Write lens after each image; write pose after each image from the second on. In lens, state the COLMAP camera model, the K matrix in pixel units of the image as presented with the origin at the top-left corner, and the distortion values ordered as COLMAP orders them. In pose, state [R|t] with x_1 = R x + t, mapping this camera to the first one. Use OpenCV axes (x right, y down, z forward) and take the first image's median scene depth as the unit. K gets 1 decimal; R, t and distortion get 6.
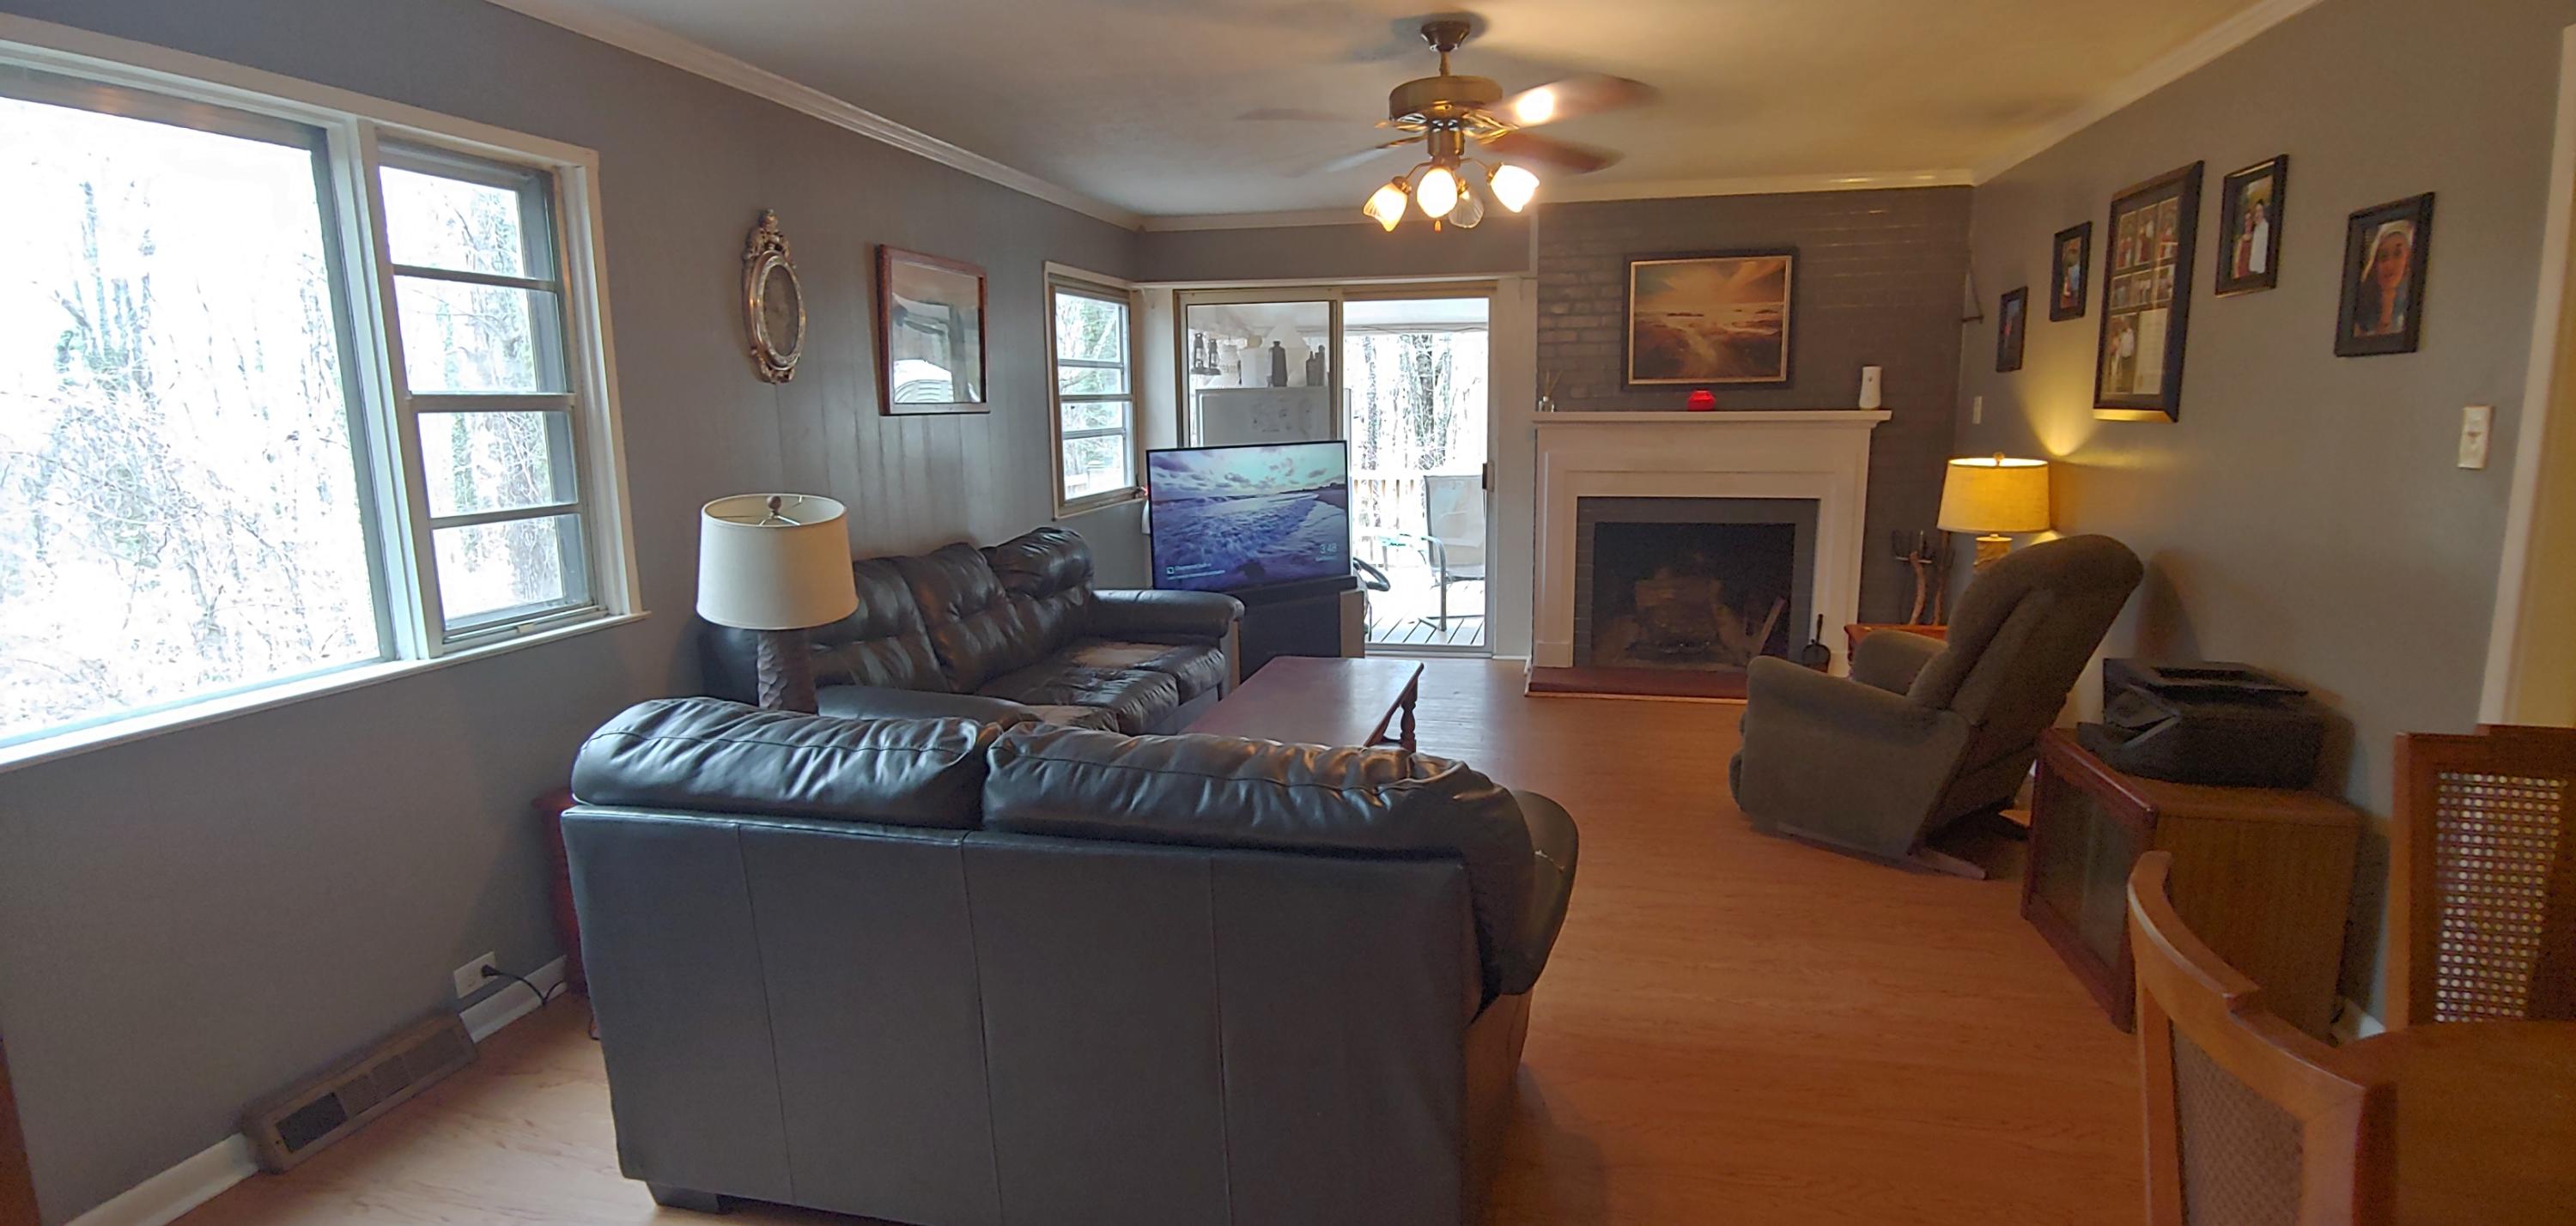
lens RADIAL K [[1294.5, 0, 1296.9], [0, 1294.5, 620.5], [0, 0, 1]] dist [-0.011558, -0.004422]
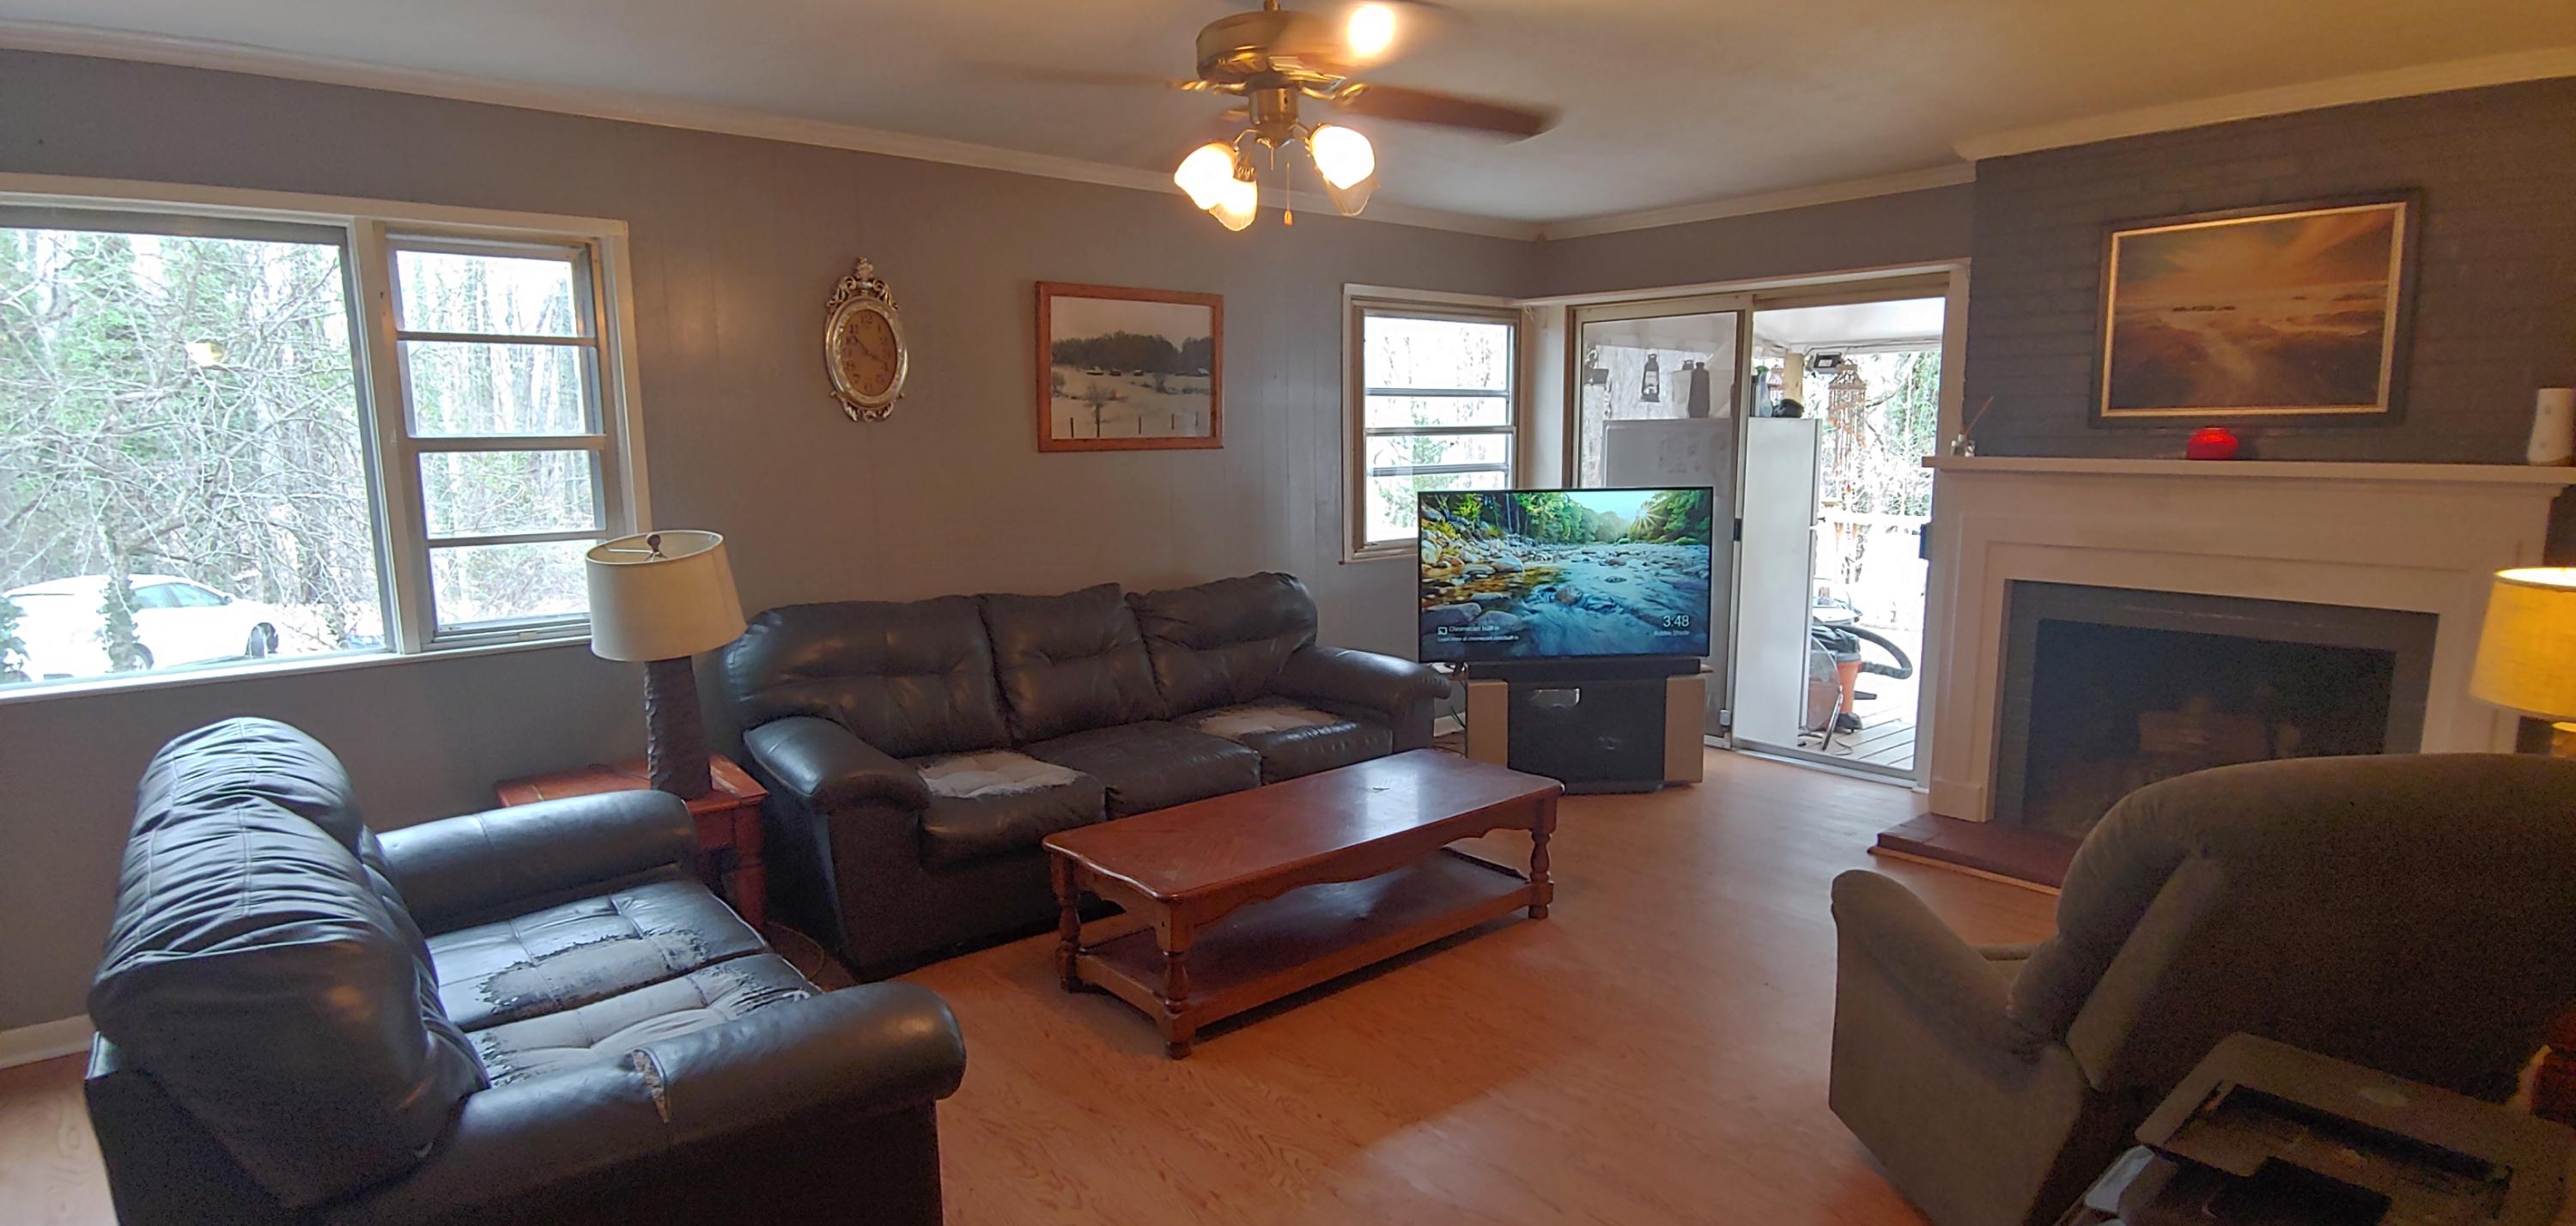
lens RADIAL K [[1294.5, 0, 1296.7], [0, 1294.5, 629.5], [0, 0, 1]] dist [-0.011558, -0.004422]
pose [[0.805372, 0.095967, -0.584949, 0.334406], [-0.100663, 0.994617, 0.024582, -0.050694], [0.584160, 0.039085, 0.810697, 0.235777]]
